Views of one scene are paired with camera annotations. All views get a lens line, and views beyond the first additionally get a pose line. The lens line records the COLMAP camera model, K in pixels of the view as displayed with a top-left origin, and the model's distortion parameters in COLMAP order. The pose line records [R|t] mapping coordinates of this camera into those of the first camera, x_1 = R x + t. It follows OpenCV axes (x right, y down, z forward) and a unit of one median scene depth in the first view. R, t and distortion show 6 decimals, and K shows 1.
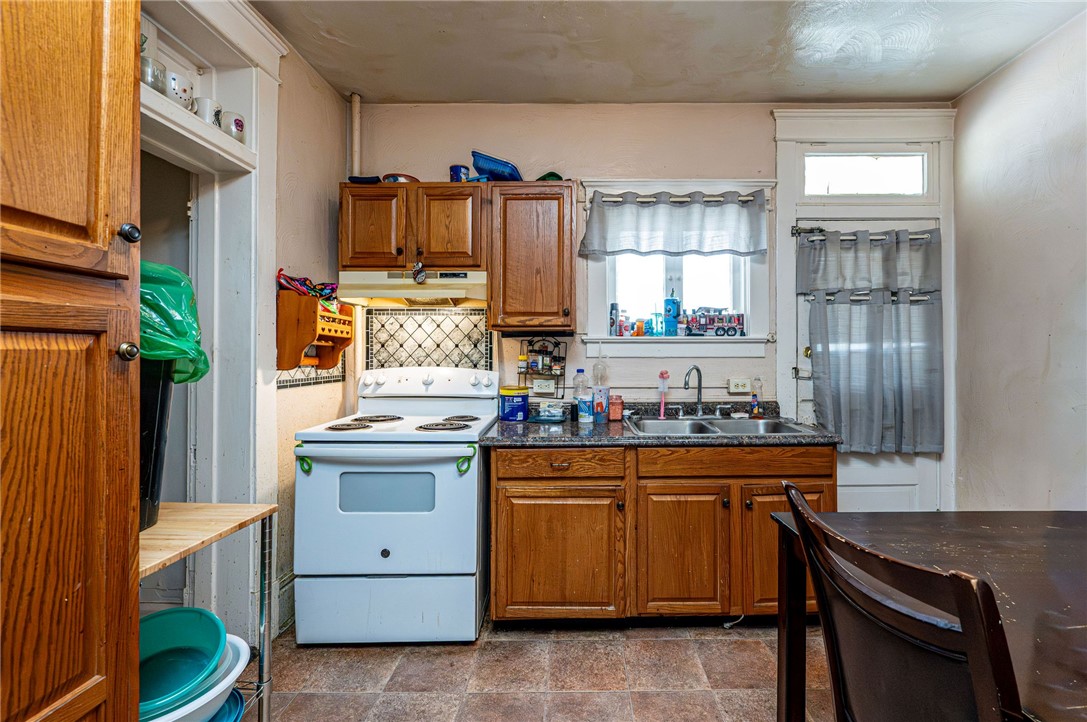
lens RADIAL K [[442.9, 0, 542.1], [0, 442.9, 349.2], [0, 0, 1]] dist [0.000230, -0.000050]
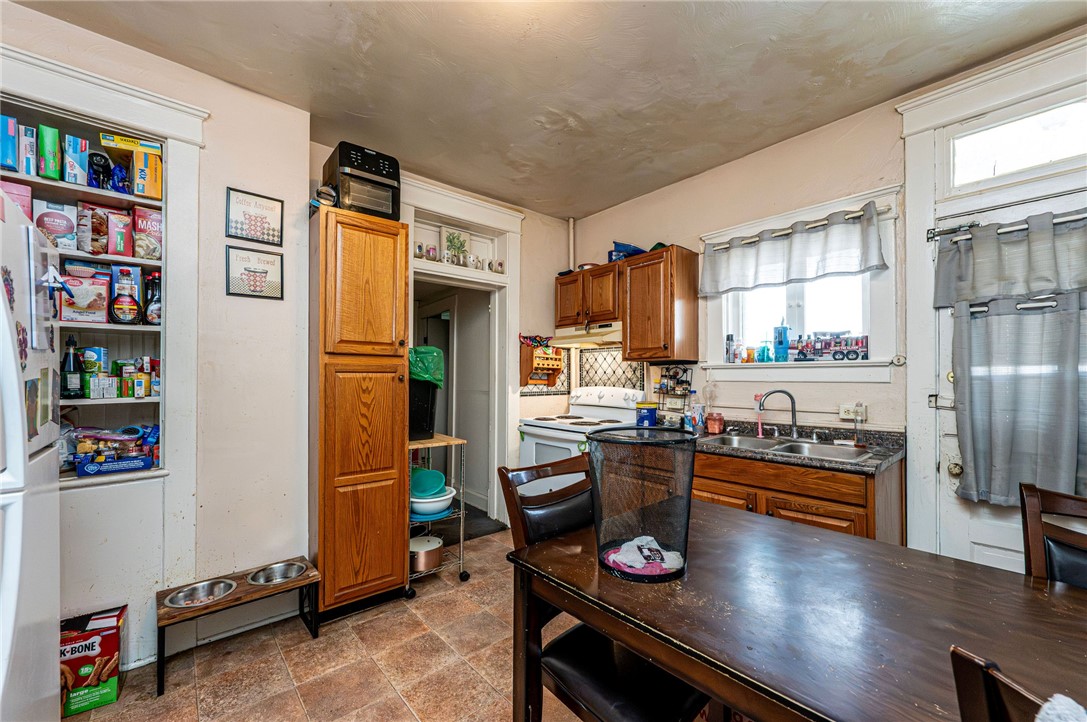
lens RADIAL K [[427.5, 0, 545.5], [0, 427.5, 372.4], [0, 0, 1]] dist [-0.000847, -0.000144]
pose [[0.655844, -0.007306, -0.754861, 0.714464], [0.007421, 0.999967, -0.003230, -0.005074], [0.754860, -0.003484, 0.655876, -0.101684]]
